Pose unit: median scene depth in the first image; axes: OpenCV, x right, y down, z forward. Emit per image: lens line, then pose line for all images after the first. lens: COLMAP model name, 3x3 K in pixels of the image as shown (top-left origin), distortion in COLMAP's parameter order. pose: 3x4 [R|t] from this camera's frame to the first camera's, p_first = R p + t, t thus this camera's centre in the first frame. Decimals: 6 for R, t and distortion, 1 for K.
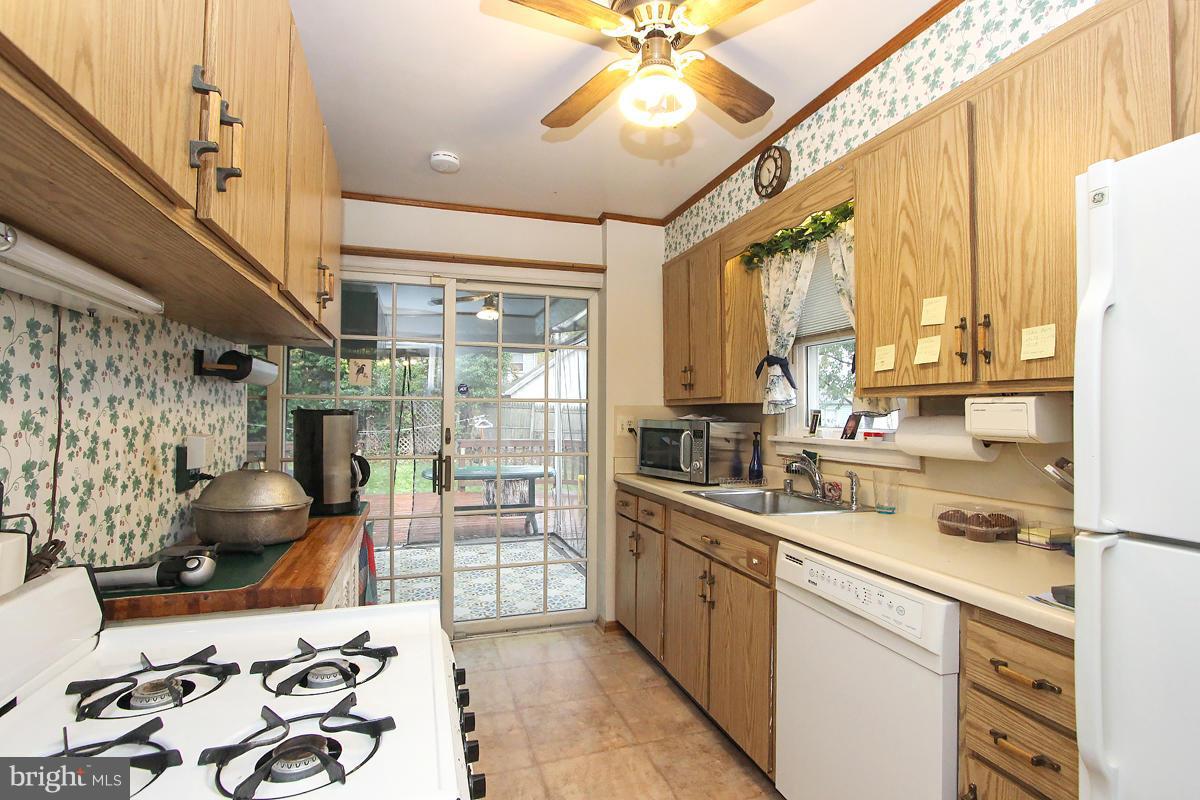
lens RADIAL K [[558.3, 0, 597.7], [0, 558.3, 407.4], [0, 0, 1]] dist [-0.021215, 0.001955]
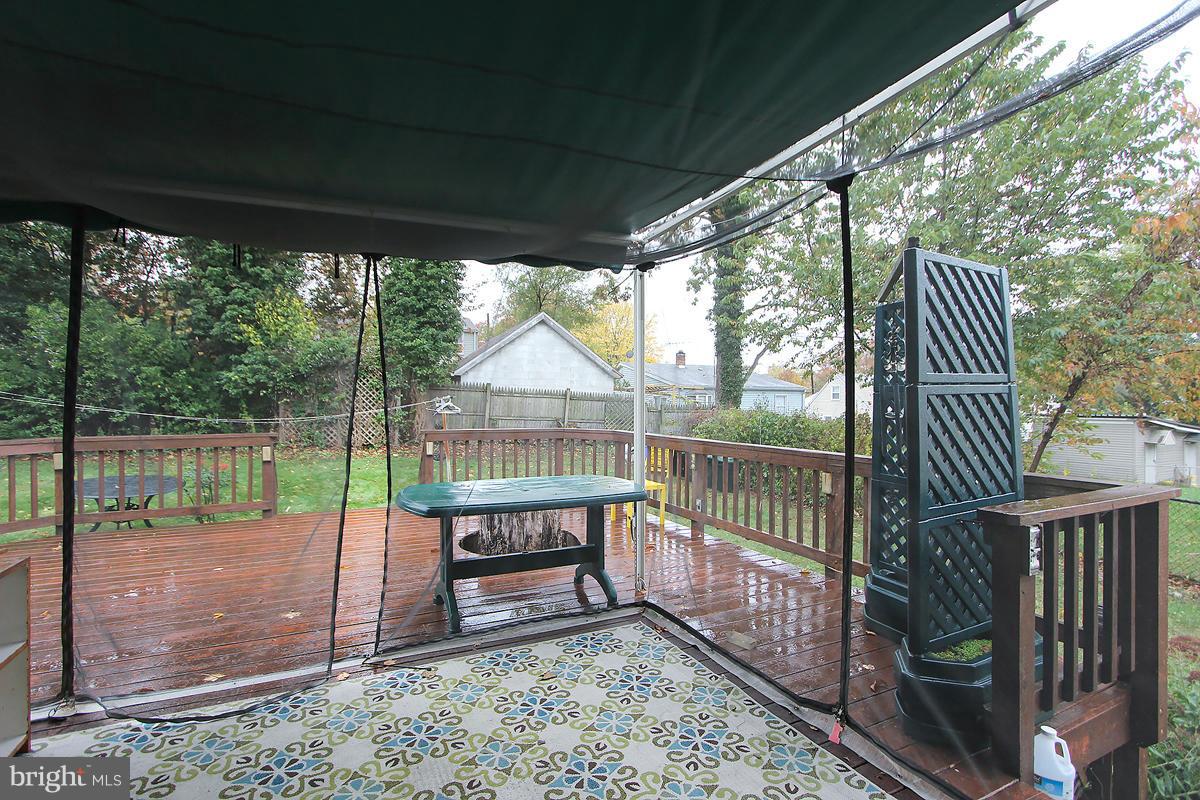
lens RADIAL K [[558.3, 0, 604.6], [0, 558.3, 399.9], [0, 0, 1]] dist [-0.021215, 0.001955]
pose [[0.990582, 0.000456, 0.136917, -0.420357], [-0.001751, 0.999955, 0.009335, 0.047435], [-0.136906, -0.009487, 0.990539, 1.005326]]
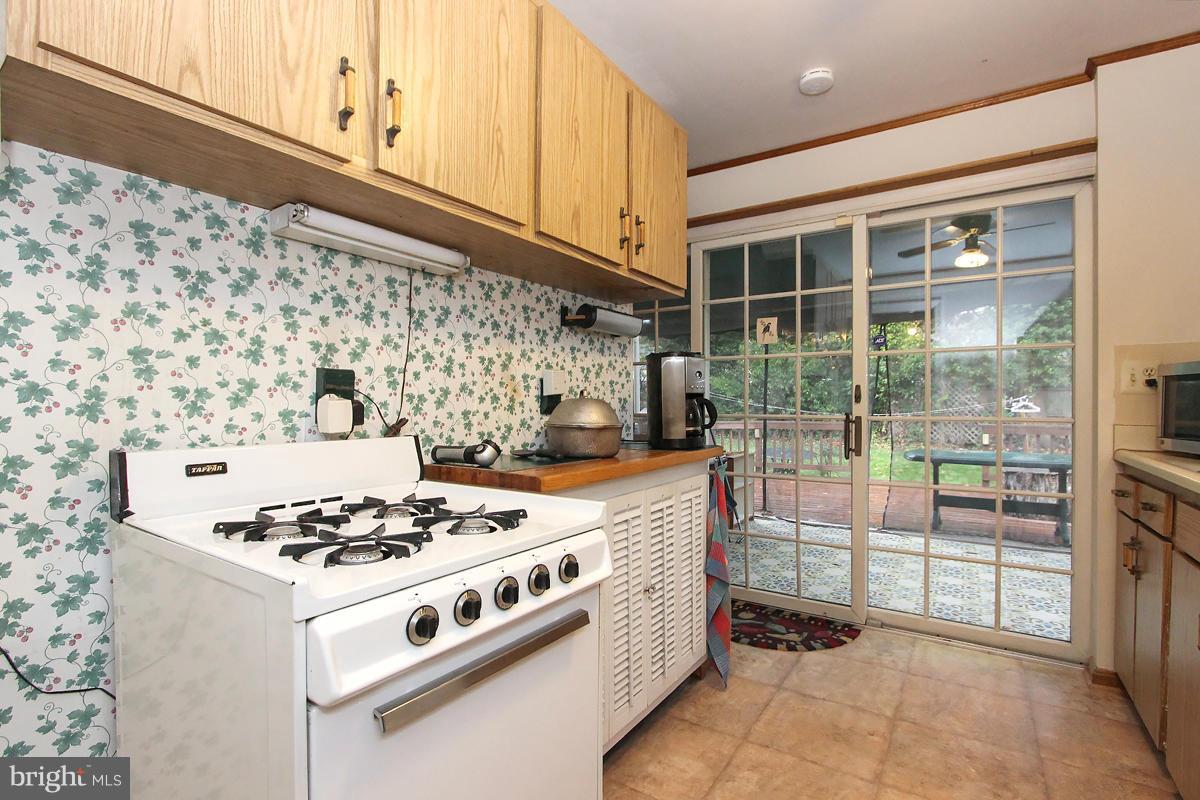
lens RADIAL K [[558.3, 0, 606.6], [0, 558.3, 409.7], [0, 0, 1]] dist [-0.021215, 0.001955]
pose [[0.621862, 0.003589, -0.783119, 0.186398], [0.011696, 0.999835, 0.013869, 0.063204], [0.783040, -0.017784, 0.621717, 0.145751]]
